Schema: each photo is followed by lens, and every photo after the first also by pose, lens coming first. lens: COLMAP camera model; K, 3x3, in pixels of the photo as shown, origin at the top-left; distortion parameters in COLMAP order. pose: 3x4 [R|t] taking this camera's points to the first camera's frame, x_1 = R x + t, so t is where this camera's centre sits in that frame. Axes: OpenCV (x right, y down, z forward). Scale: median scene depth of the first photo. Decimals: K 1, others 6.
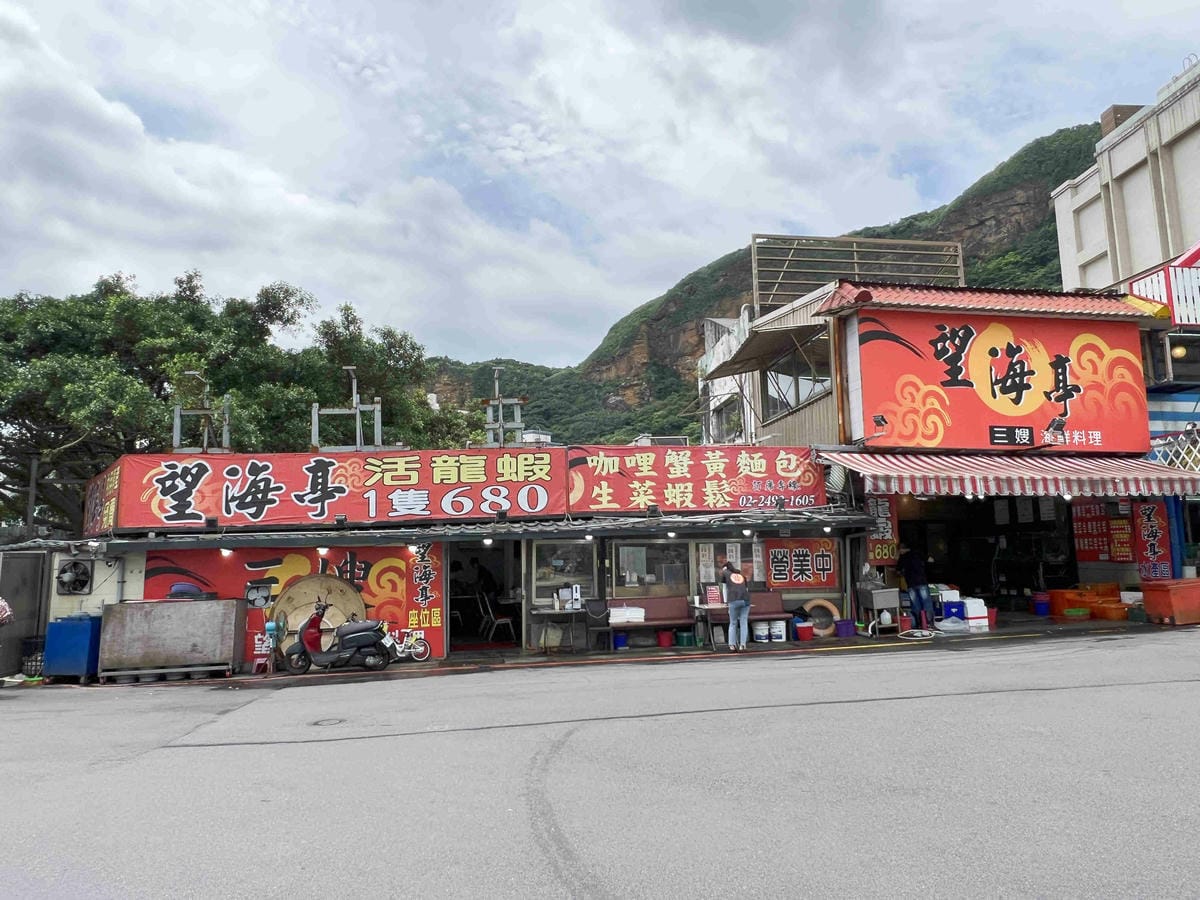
lens RADIAL K [[795.5, 0, 593.7], [0, 795.5, 444.8], [0, 0, 1]] dist [-0.004957, 0.004933]
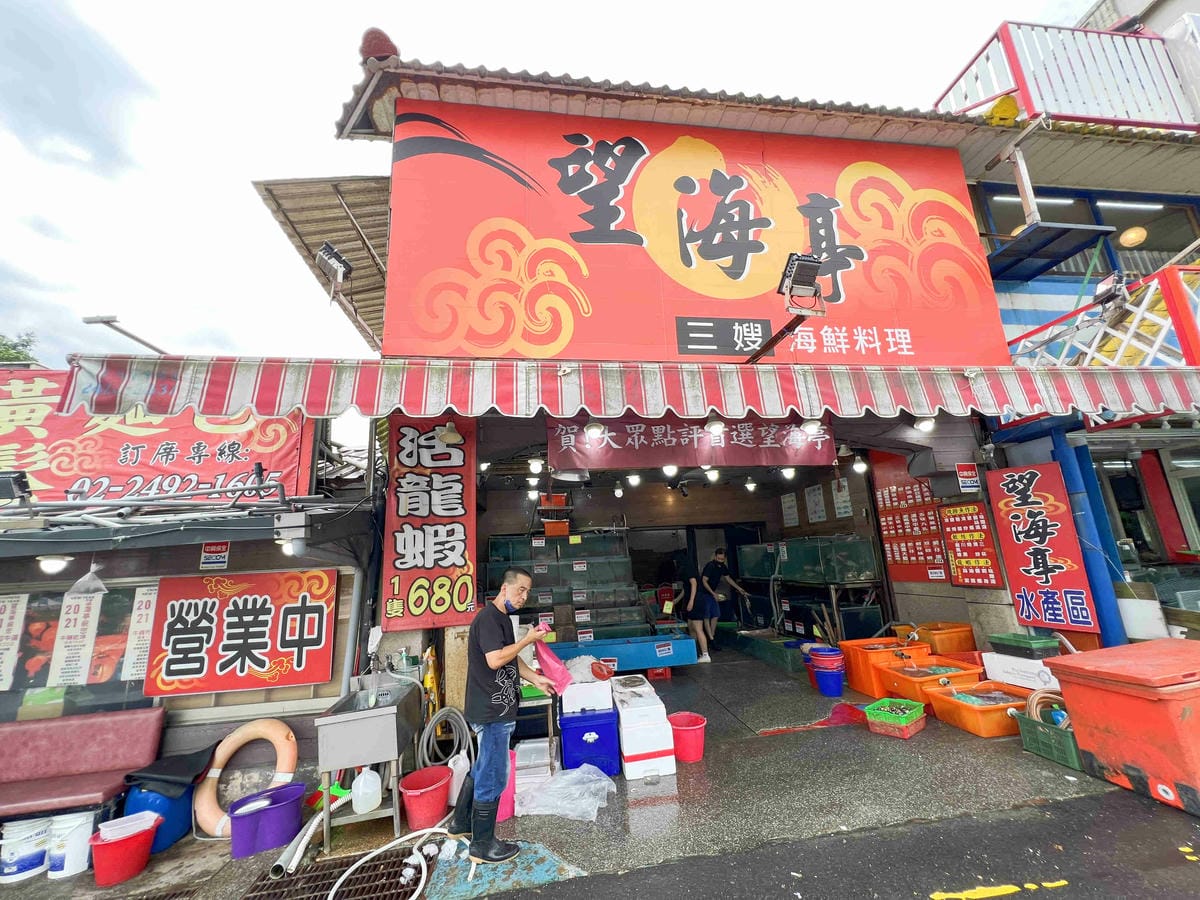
lens RADIAL K [[483.3, 0, 599.0], [0, 483.3, 448.7], [0, 0, 1]] dist [0.000803, -0.000062]
pose [[0.999142, -0.041234, -0.003743, 0.454172], [0.040753, 0.995372, -0.087028, 0.080389], [0.007314, 0.086801, 0.996199, 0.723172]]
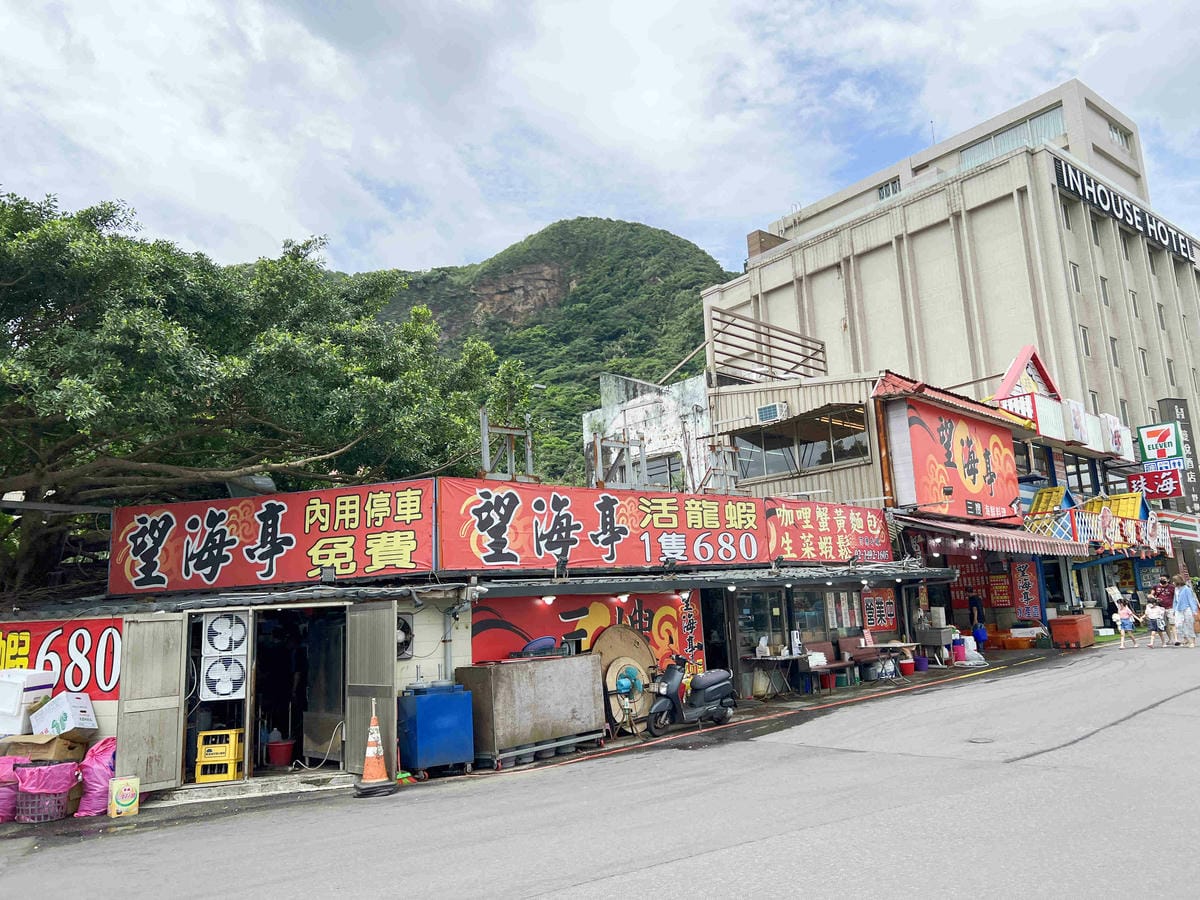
lens RADIAL K [[910.3, 0, 602.8], [0, 910.3, 443.9], [0, 0, 1]] dist [0.039506, -0.070267]
pose [[0.805455, 0.091203, 0.585597, -0.853869], [-0.051524, 0.995123, -0.084116, 0.041560], [-0.590413, 0.037579, 0.806226, 0.157512]]
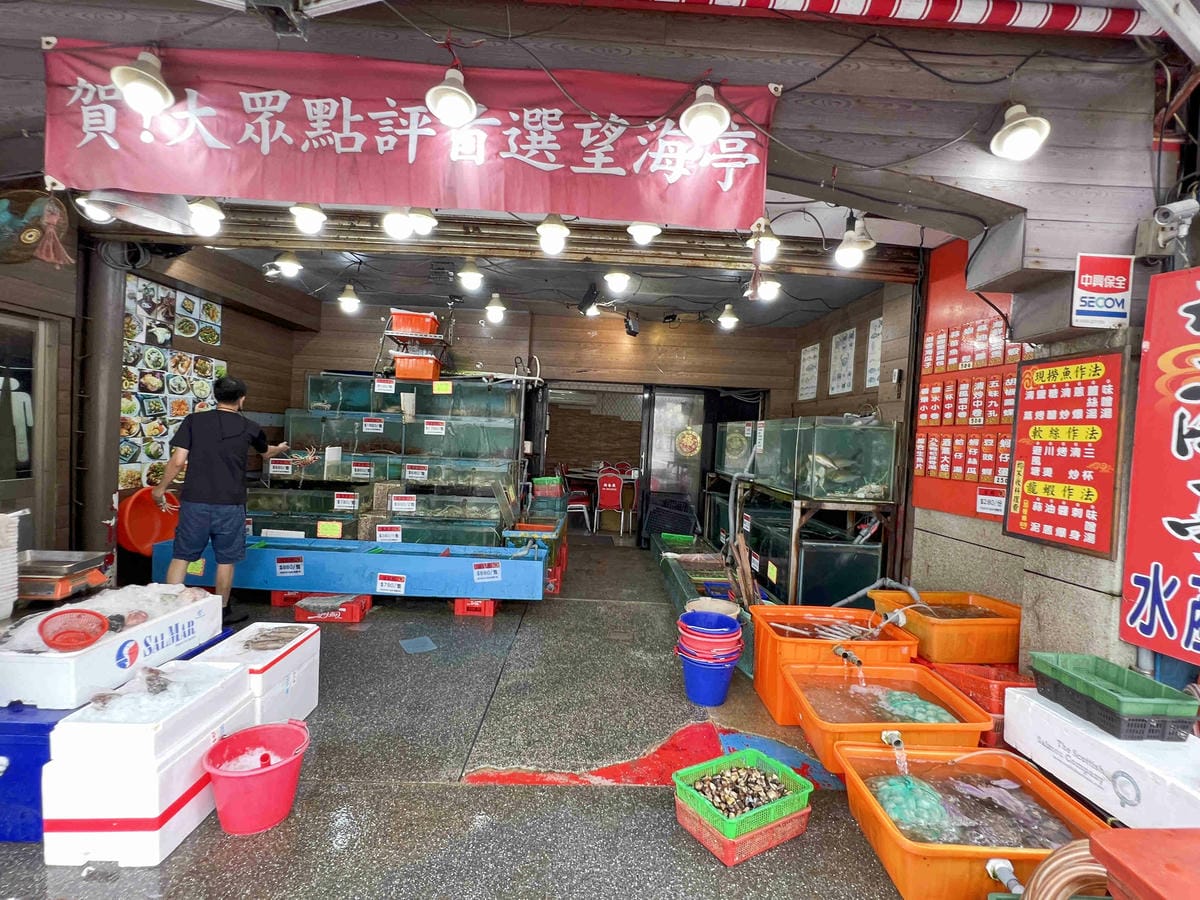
lens RADIAL K [[587.2, 0, 599.2], [0, 587.2, 450.6], [0, 0, 1]] dist [-0.003081, -0.000277]
pose [[0.990589, 0.061145, -0.122454, 0.592796], [-0.039804, 0.984693, 0.169693, 0.103514], [0.130955, -0.163222, 0.977860, 0.876517]]
